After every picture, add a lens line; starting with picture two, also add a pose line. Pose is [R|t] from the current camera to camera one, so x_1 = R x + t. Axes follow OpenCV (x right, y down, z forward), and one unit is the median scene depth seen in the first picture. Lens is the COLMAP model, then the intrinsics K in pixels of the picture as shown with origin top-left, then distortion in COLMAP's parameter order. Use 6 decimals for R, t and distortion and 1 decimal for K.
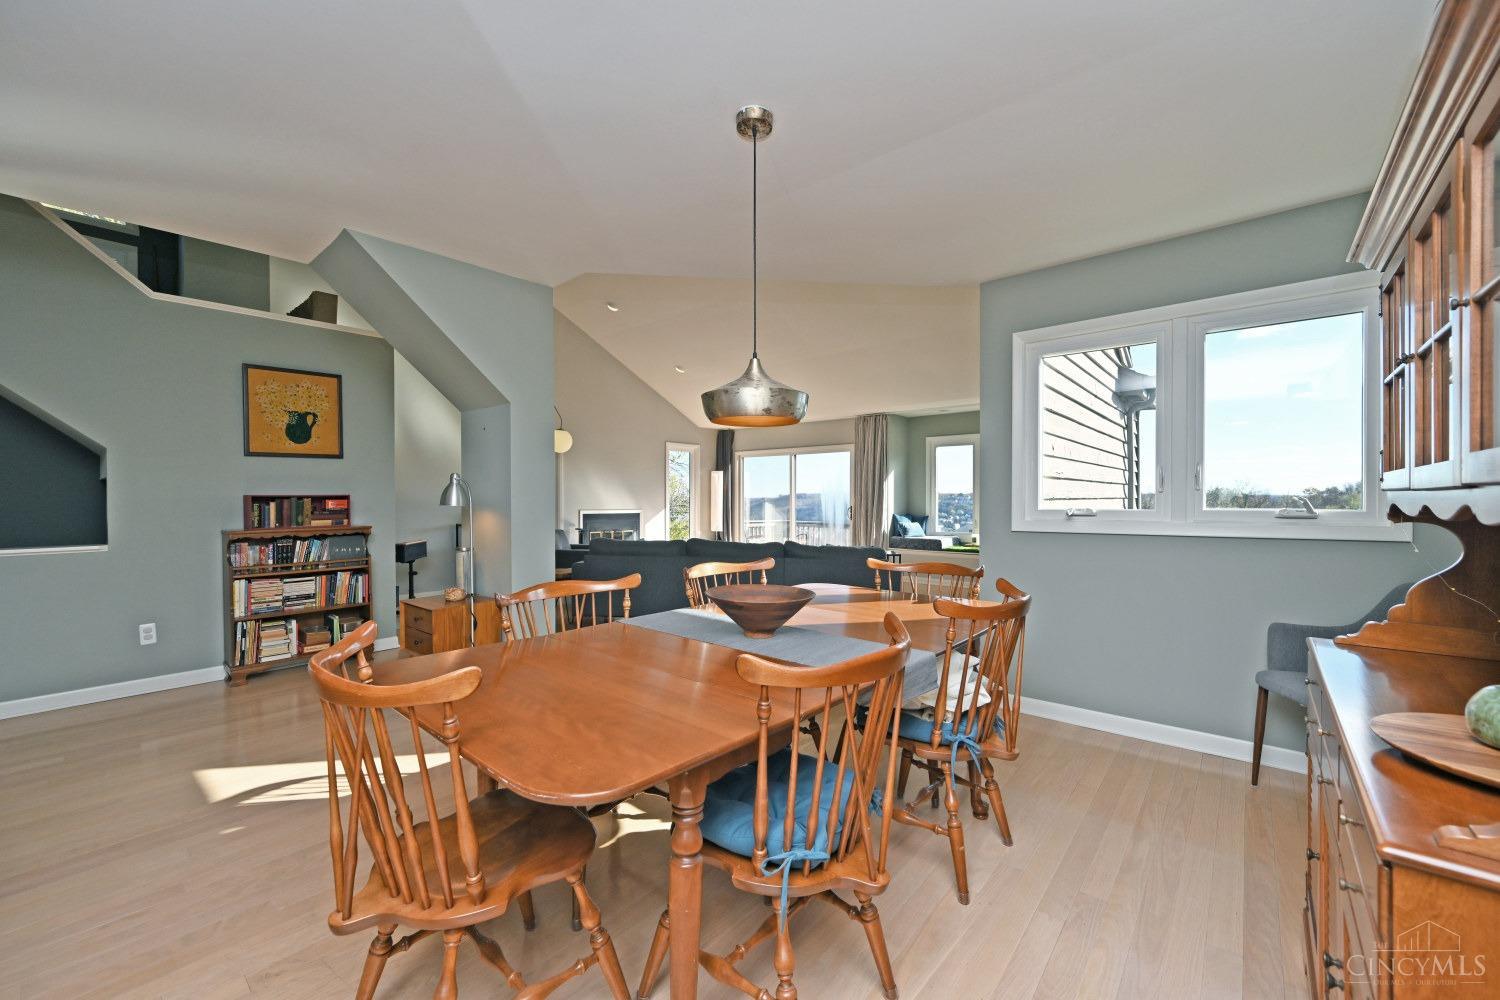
lens RADIAL K [[591.6, 0, 747.5], [0, 591.6, 501.1], [0, 0, 1]] dist [0.002311, 0.000042]
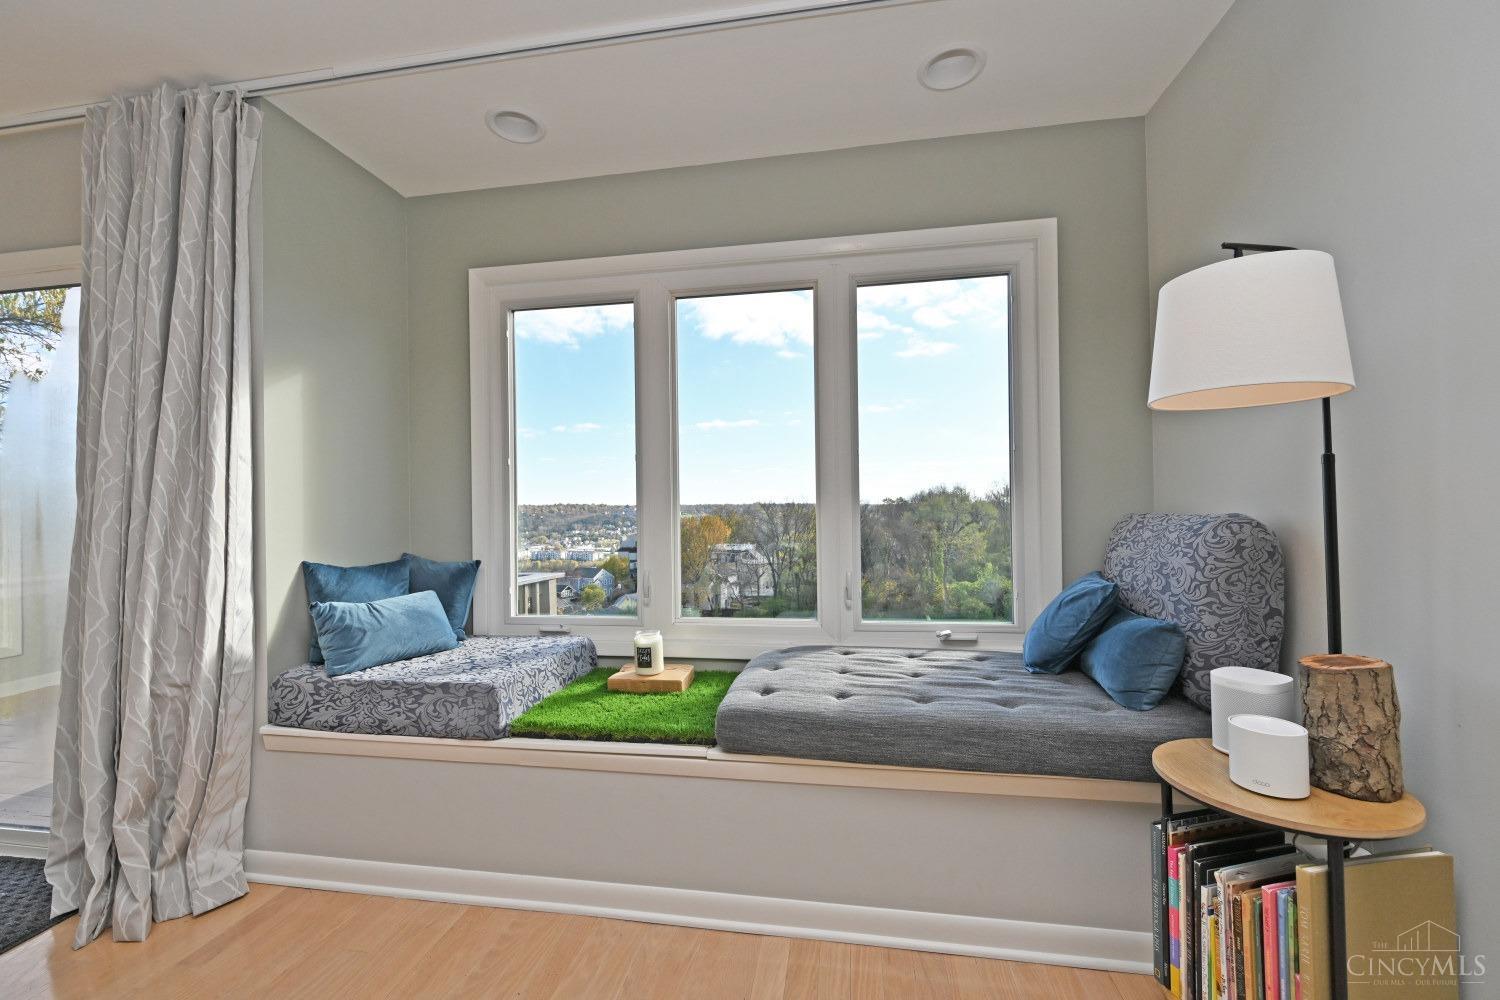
lens RADIAL K [[591.6, 0, 746.6], [0, 591.6, 488.7], [0, 0, 1]] dist [0.002311, 0.000042]
pose [[0.855698, 0.003133, 0.517466, 0.278003], [0.018820, 0.999132, -0.037169, 0.004832], [-0.517133, 0.041544, 0.854896, 0.729246]]
